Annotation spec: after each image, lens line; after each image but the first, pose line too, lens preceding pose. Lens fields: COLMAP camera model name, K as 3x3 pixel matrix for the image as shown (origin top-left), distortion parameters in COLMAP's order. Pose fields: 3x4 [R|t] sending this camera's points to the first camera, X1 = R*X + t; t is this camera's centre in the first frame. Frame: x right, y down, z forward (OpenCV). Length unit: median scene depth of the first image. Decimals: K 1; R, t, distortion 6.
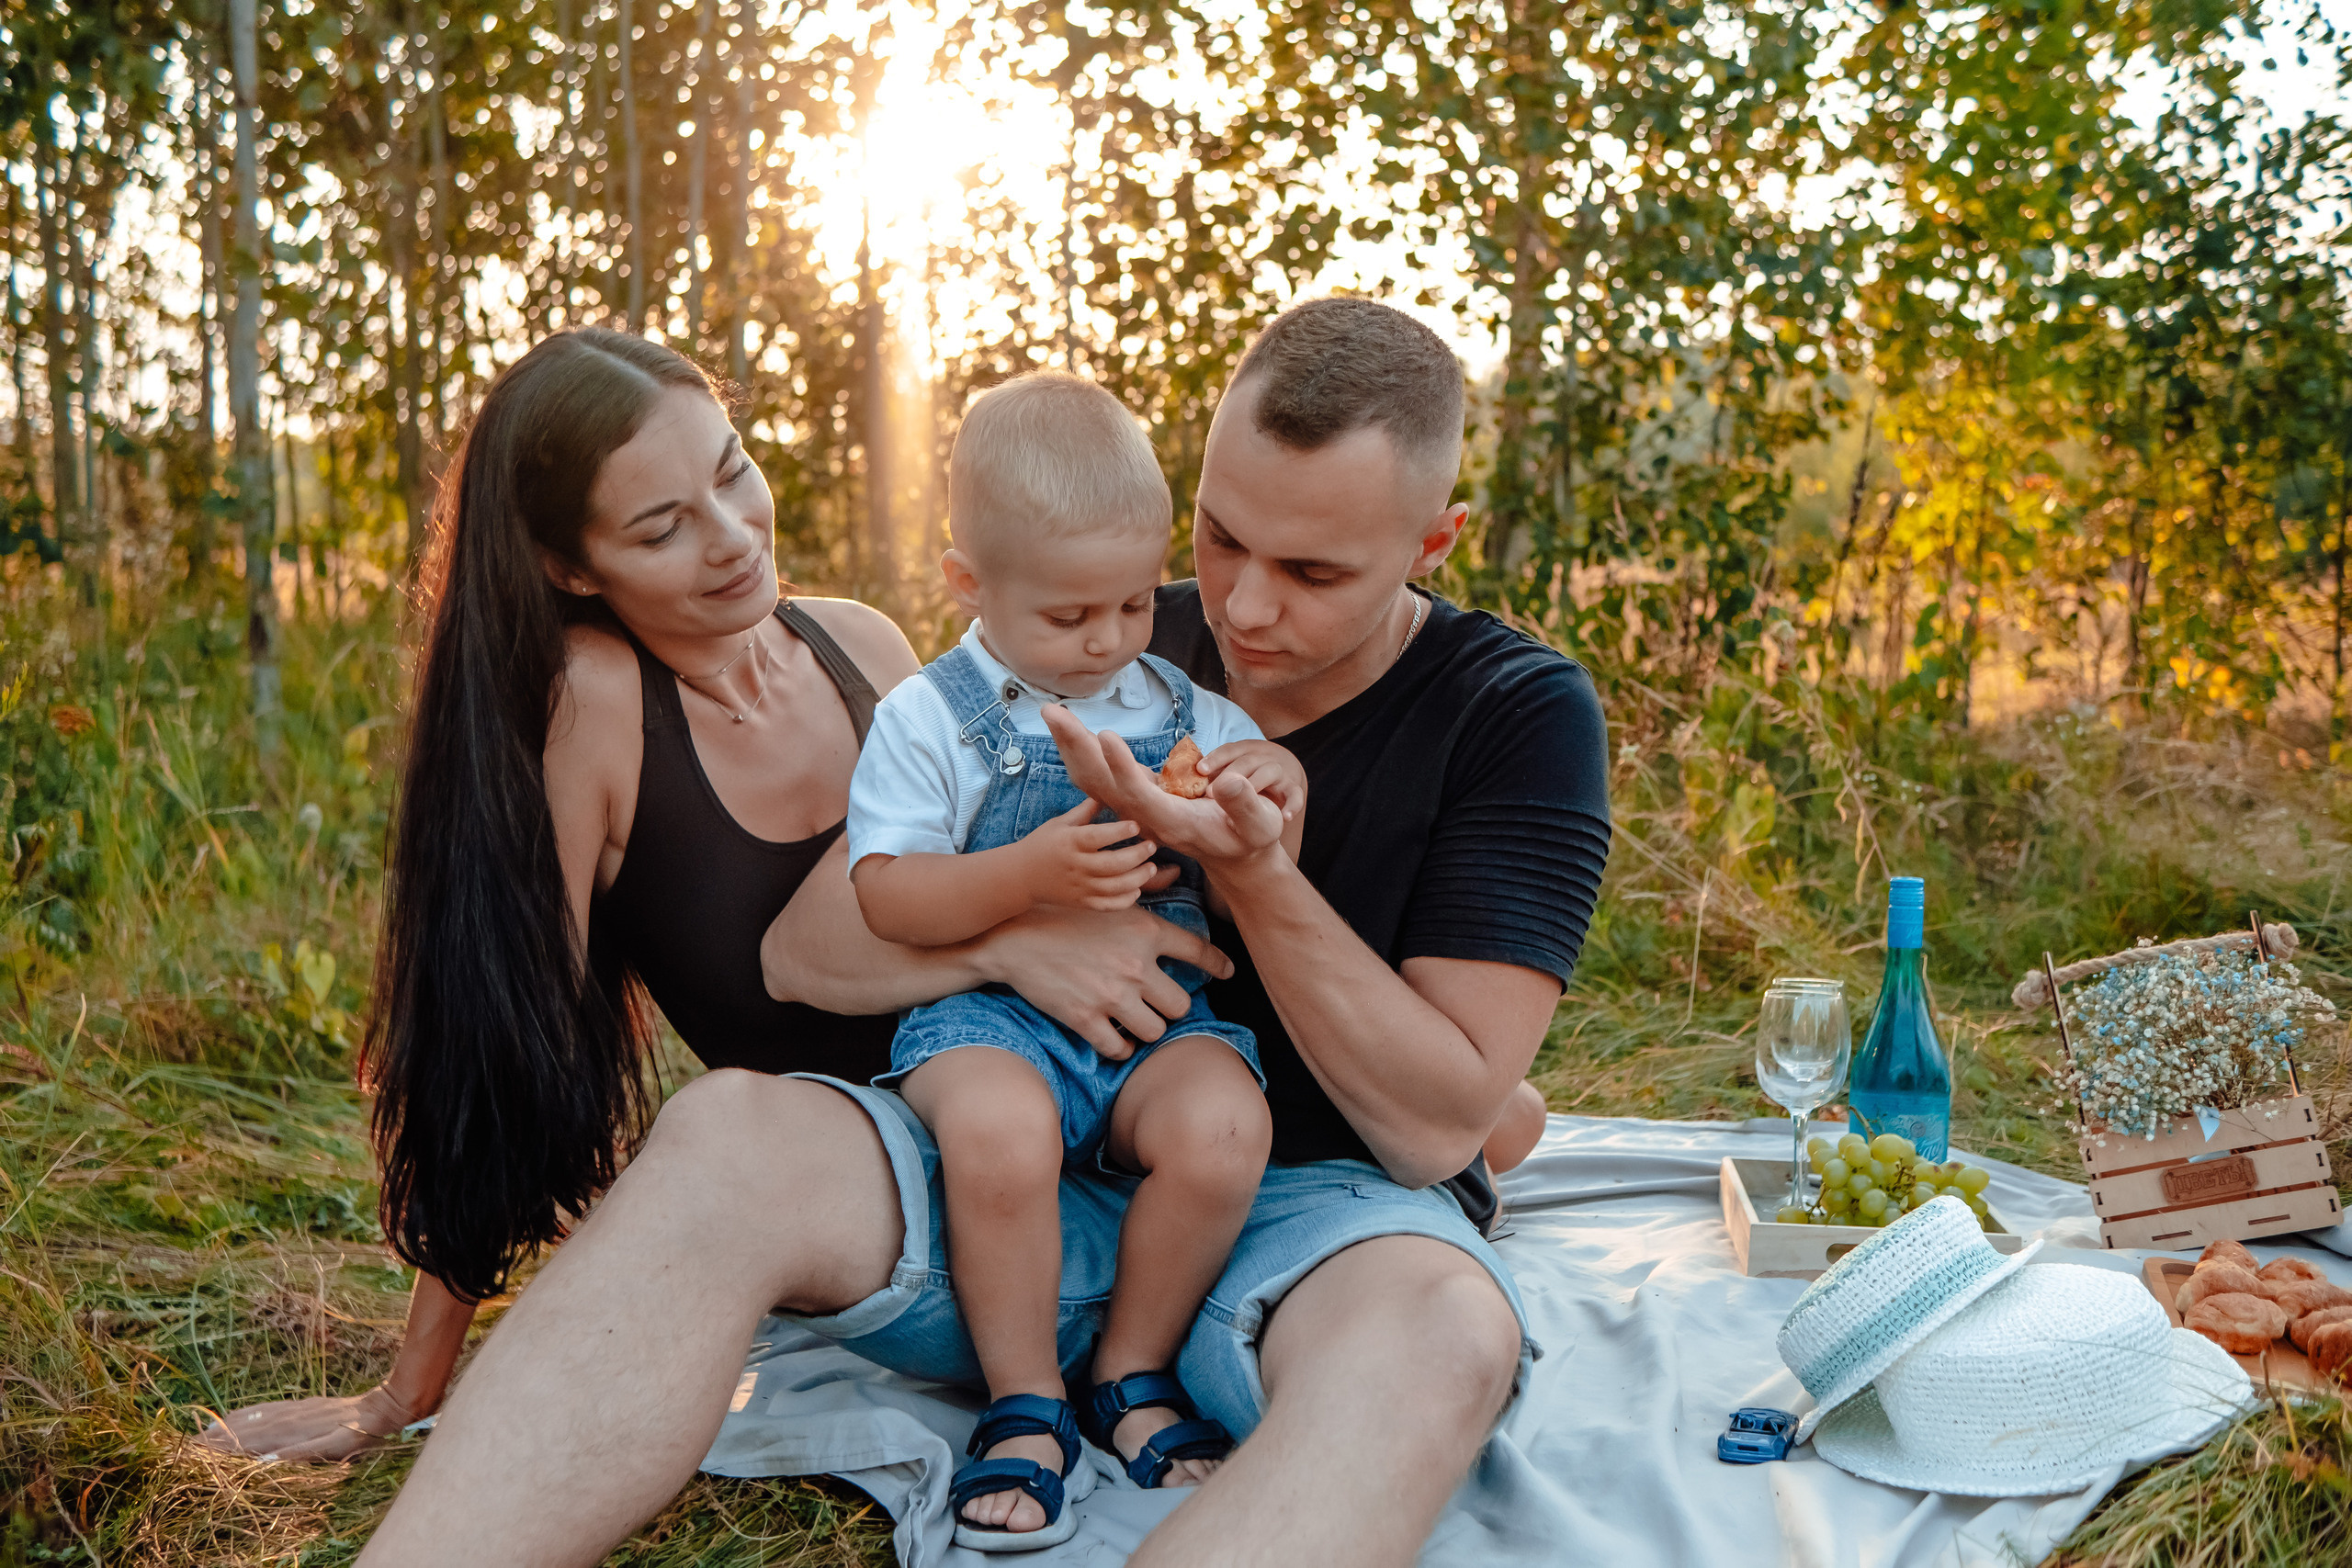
lens RADIAL K [[2398.3, 0, 1176.0], [0, 2398.3, 784.0], [0, 0, 1]] dist [-0.019863, 0.030219]
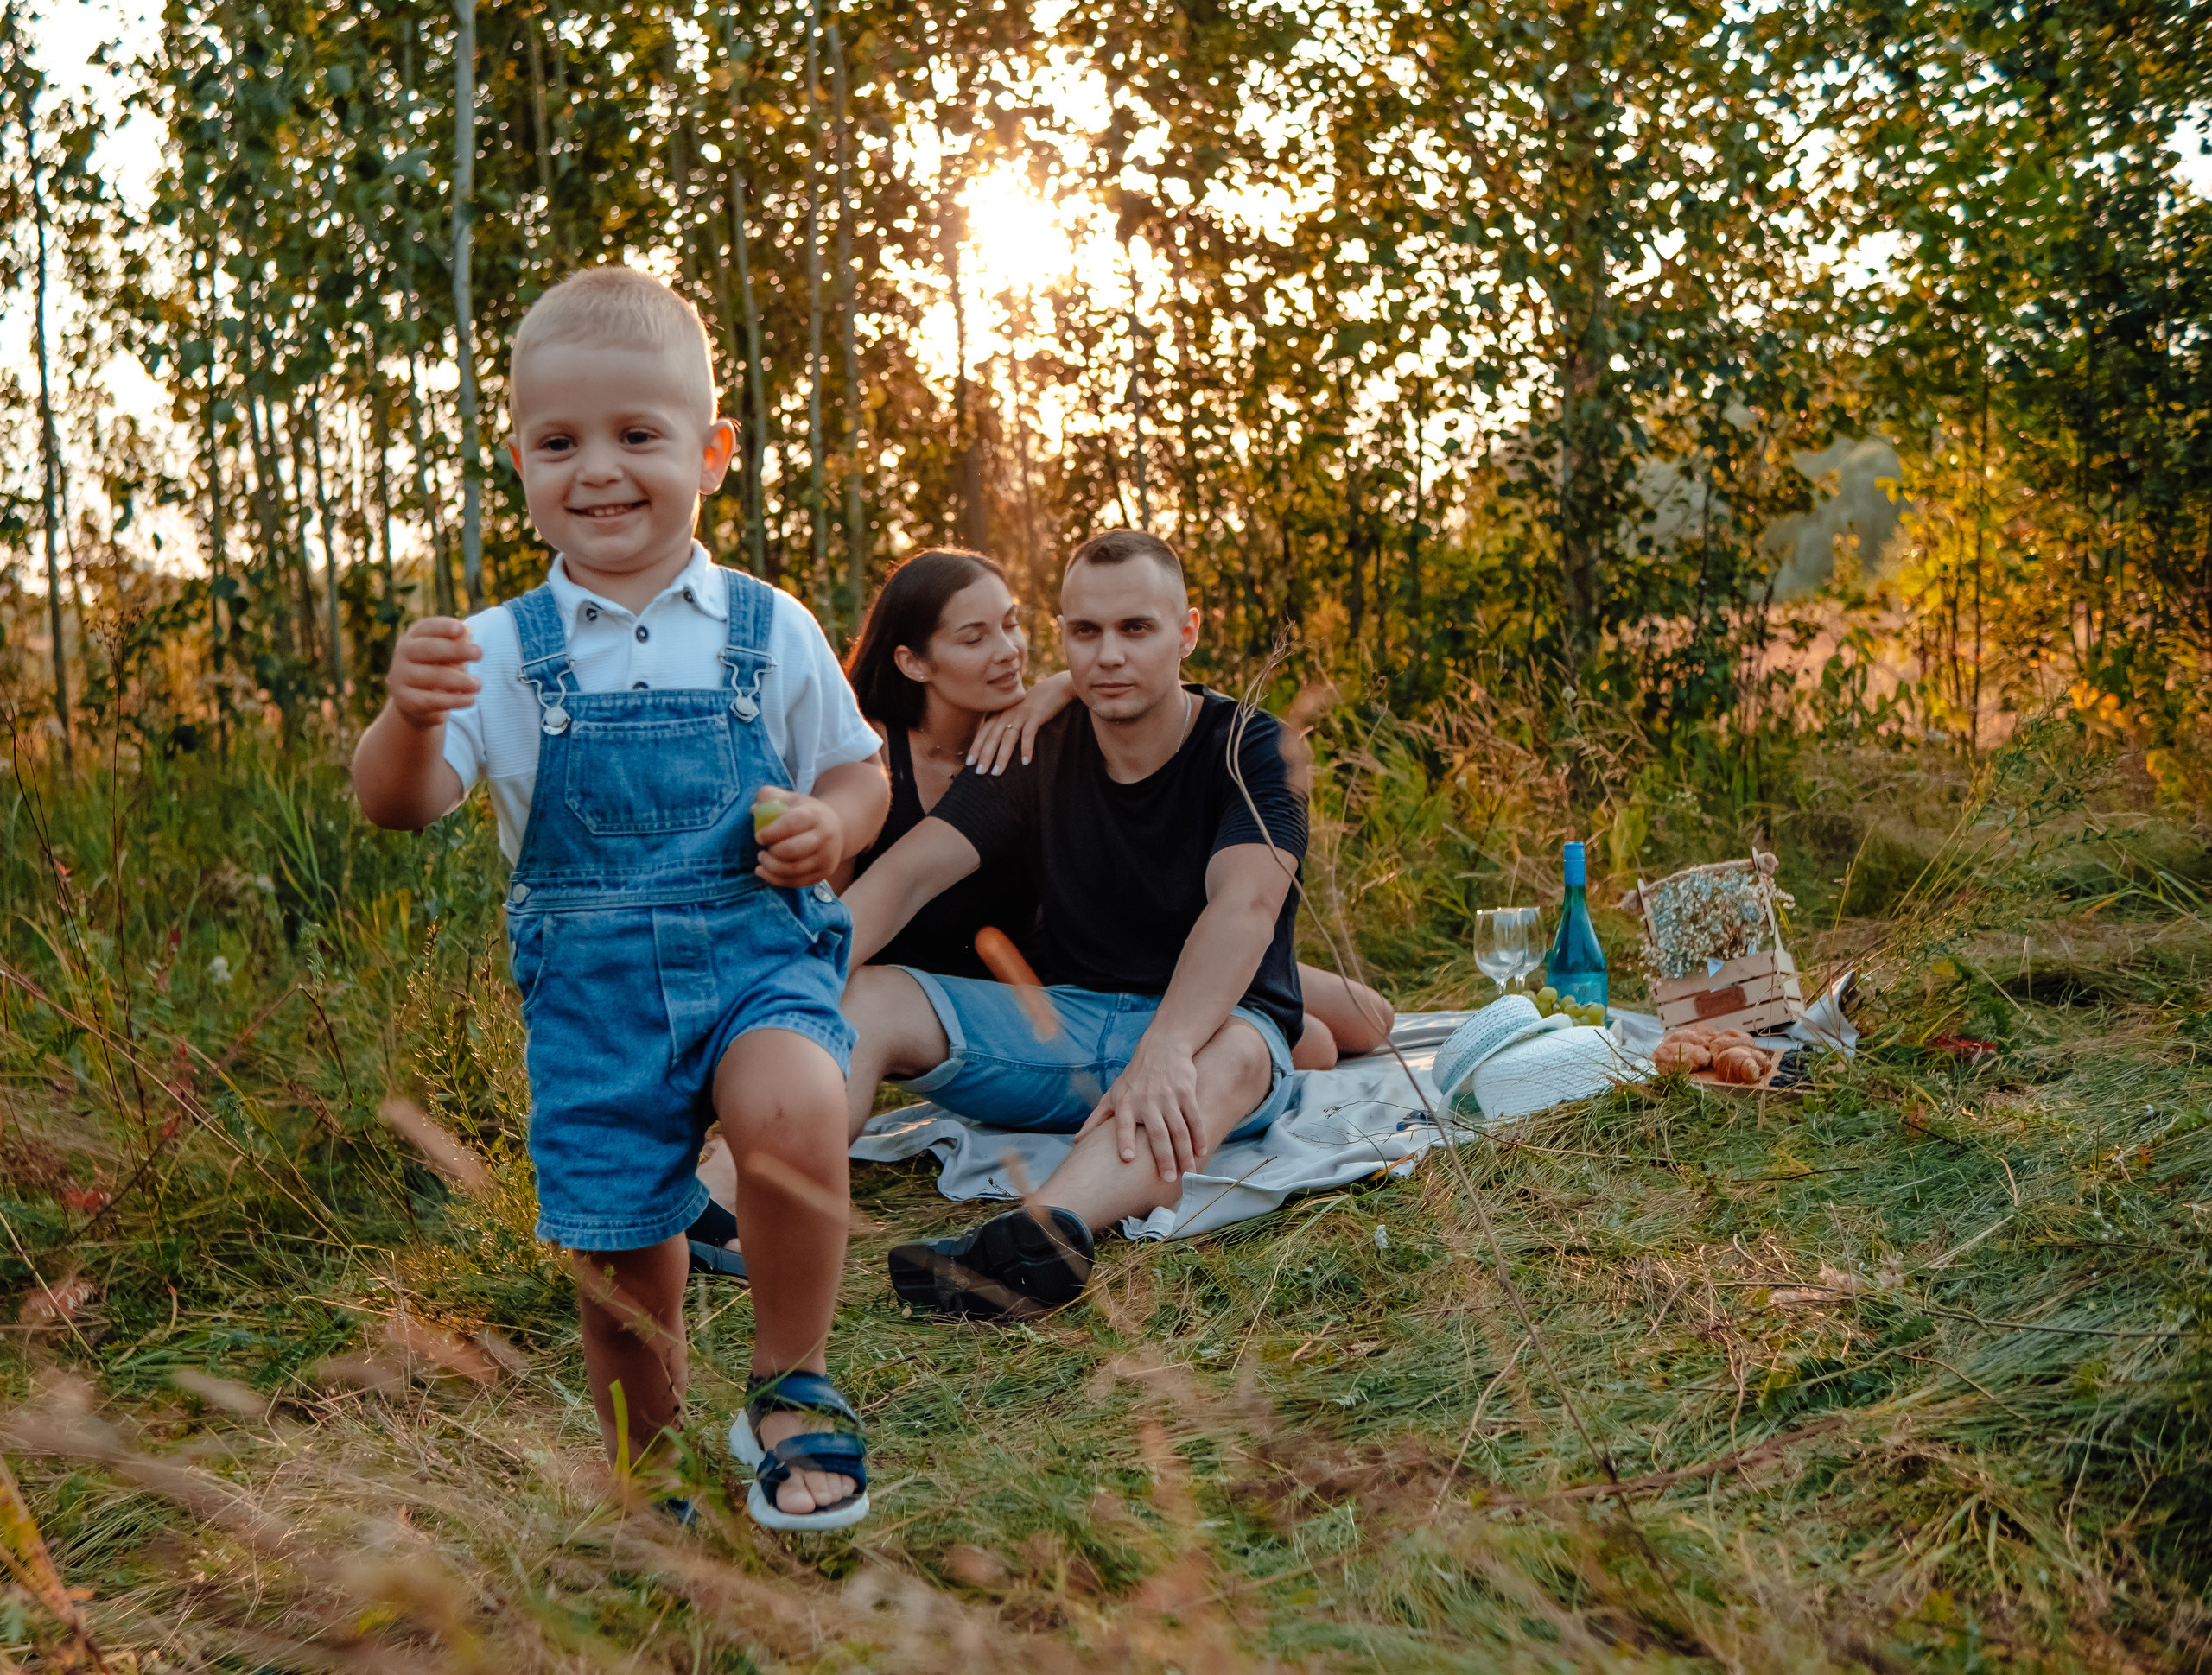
lens RADIAL K [[2531.0, 0, 1106.0], [0, 2531.0, 837.5], [0, 0, 1]] dist [-0.047959, 0.020275]
pose [[0.994568, -0.056289, -0.087562, 0.137792], [0.054843, 0.998317, -0.018836, 0.049818], [0.088475, 0.013931, 0.995981, -0.729680]]
